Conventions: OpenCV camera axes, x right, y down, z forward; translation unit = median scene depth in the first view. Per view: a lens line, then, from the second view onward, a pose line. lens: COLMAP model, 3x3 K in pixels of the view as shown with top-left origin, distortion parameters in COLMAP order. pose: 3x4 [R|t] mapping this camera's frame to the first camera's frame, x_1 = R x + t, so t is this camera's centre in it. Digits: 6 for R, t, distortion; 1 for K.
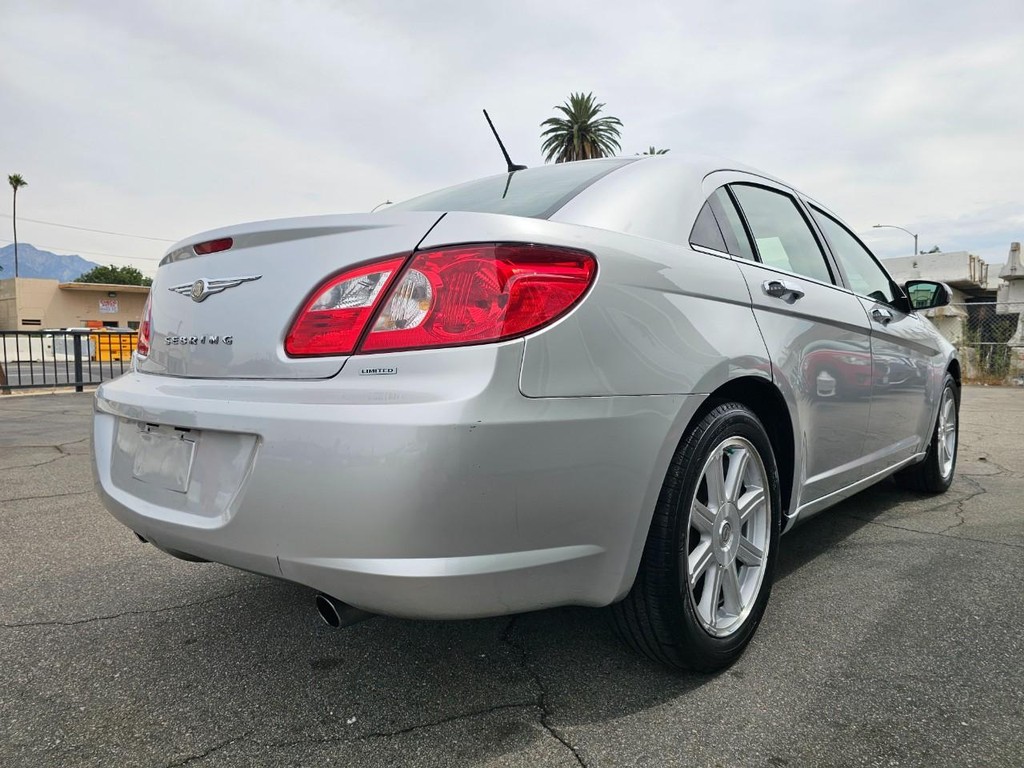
lens RADIAL K [[787.4, 0, 525.5], [0, 787.4, 384.2], [0, 0, 1]] dist [0.039311, -0.077411]
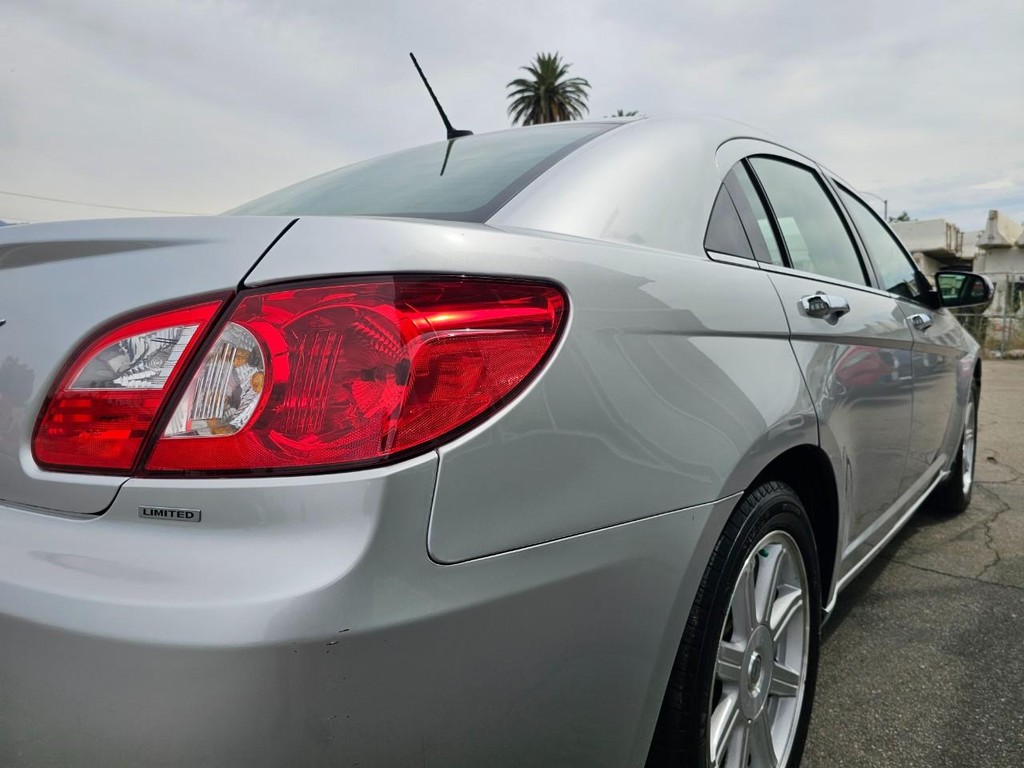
lens RADIAL K [[787.4, 0, 525.5], [0, 787.4, 384.2], [0, 0, 1]] dist [0.039311, -0.077411]
pose [[0.999198, -0.009631, 0.038874, 0.020815], [0.007951, 0.999038, 0.043136, -0.069493], [-0.039252, -0.042792, 0.998313, 0.244052]]
